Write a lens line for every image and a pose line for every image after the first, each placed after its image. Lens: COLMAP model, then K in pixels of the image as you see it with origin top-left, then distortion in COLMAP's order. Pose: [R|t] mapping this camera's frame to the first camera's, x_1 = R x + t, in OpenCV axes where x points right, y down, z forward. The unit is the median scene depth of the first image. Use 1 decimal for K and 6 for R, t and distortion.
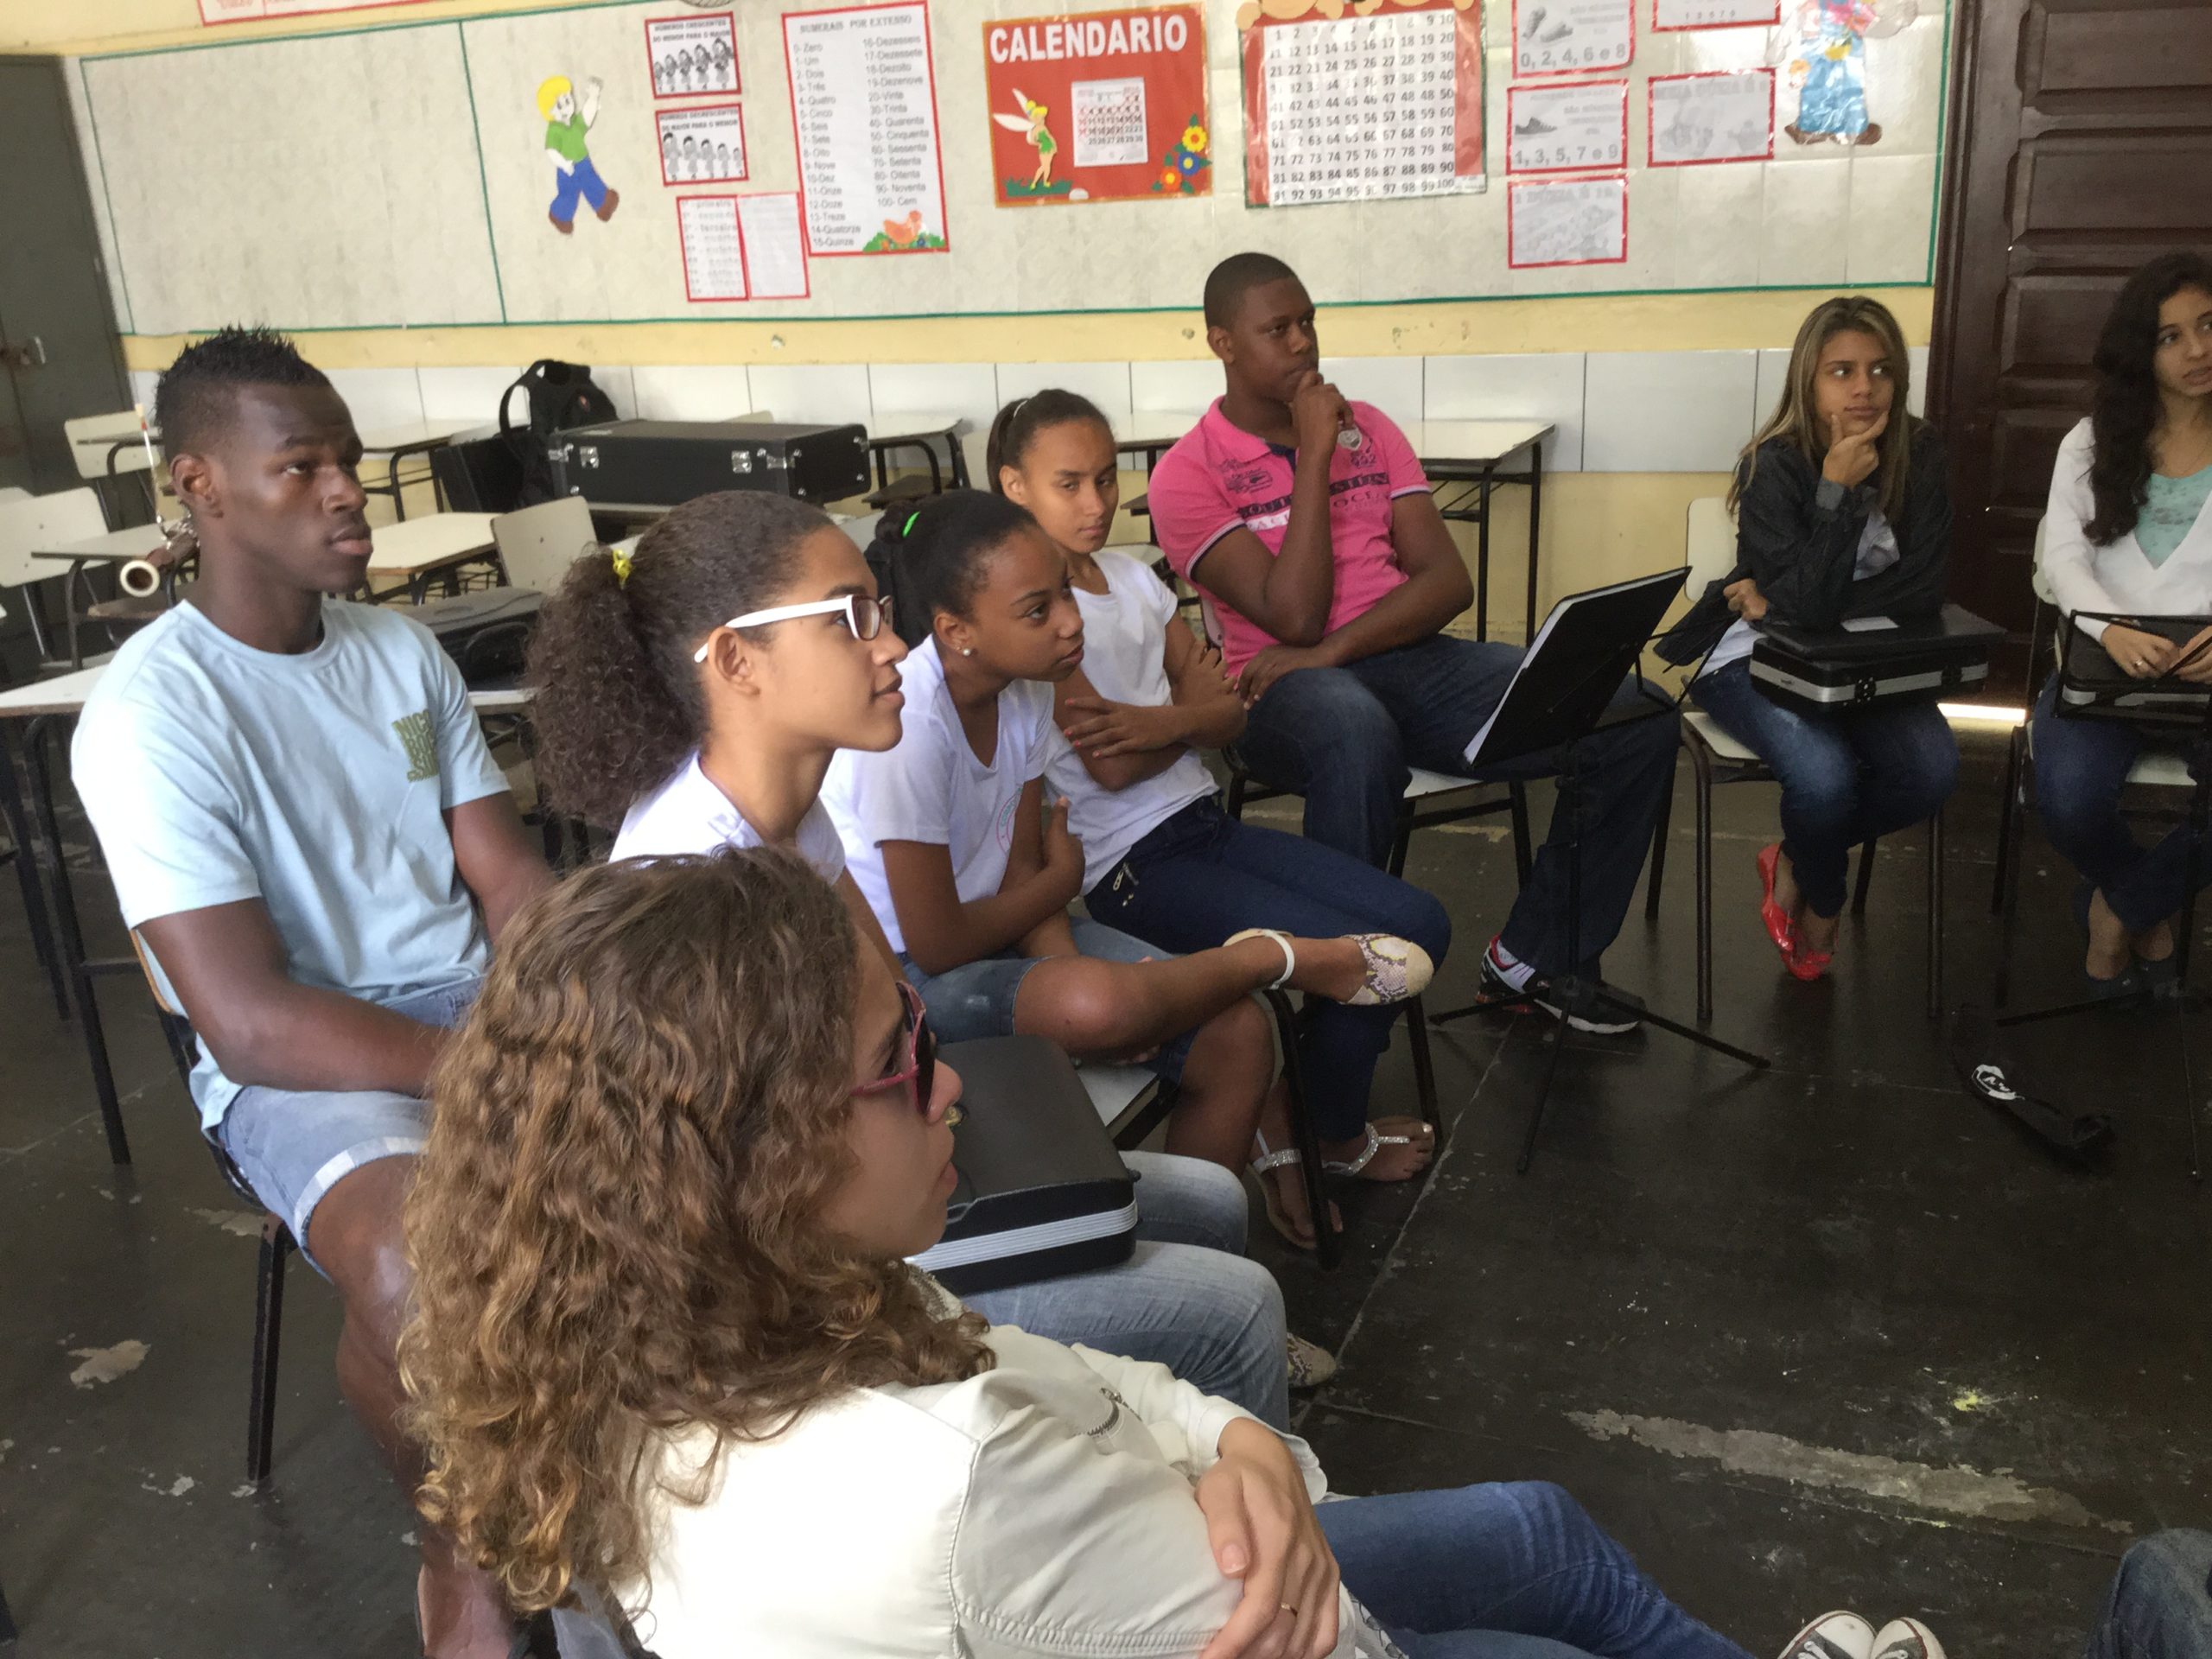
lens RADIAL K [[1998.0, 0, 1106.0], [0, 1998.0, 829.5], [0, 0, 1]] dist [0.004089, -0.227916]
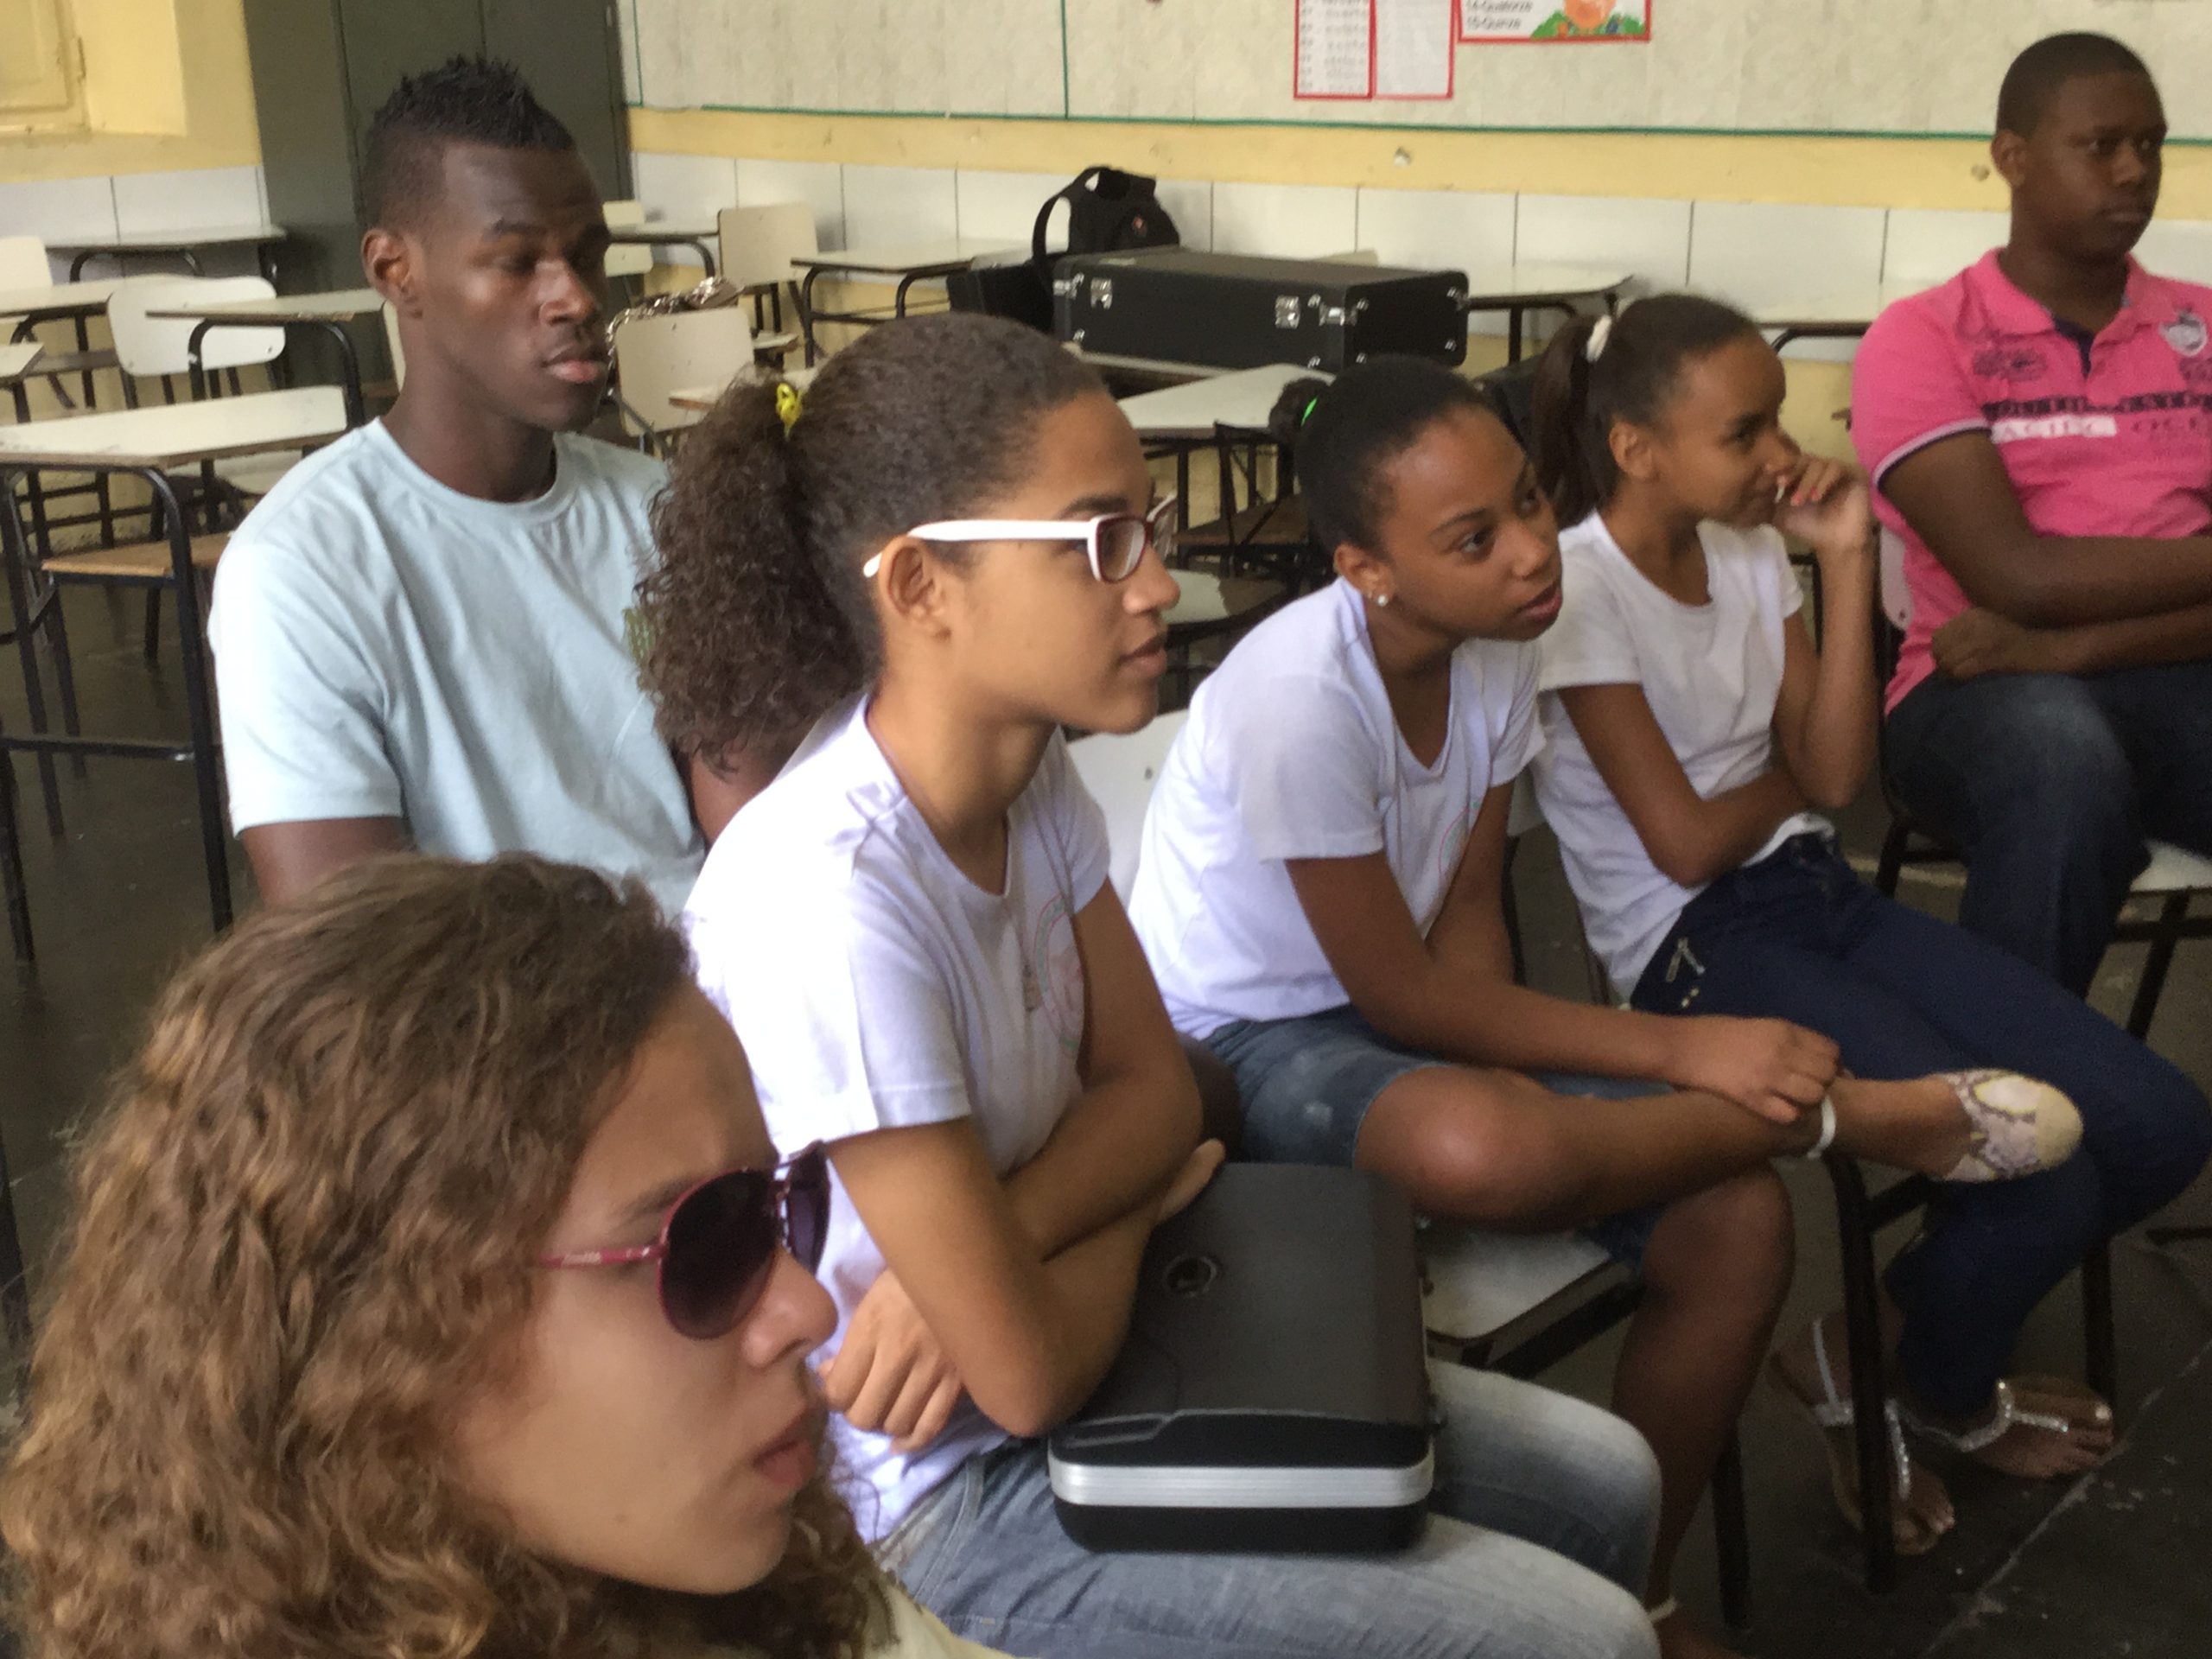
lens RADIAL K [[2480.2, 0, 1106.0], [0, 2480.2, 829.5], [0, 0, 1]] dist [0.083779, -0.391908]
pose [[0.933005, 0.131975, -0.334789, 0.085624], [-0.128512, 0.991173, 0.032581, -0.015433], [0.336134, 0.012626, 0.941730, 0.110641]]
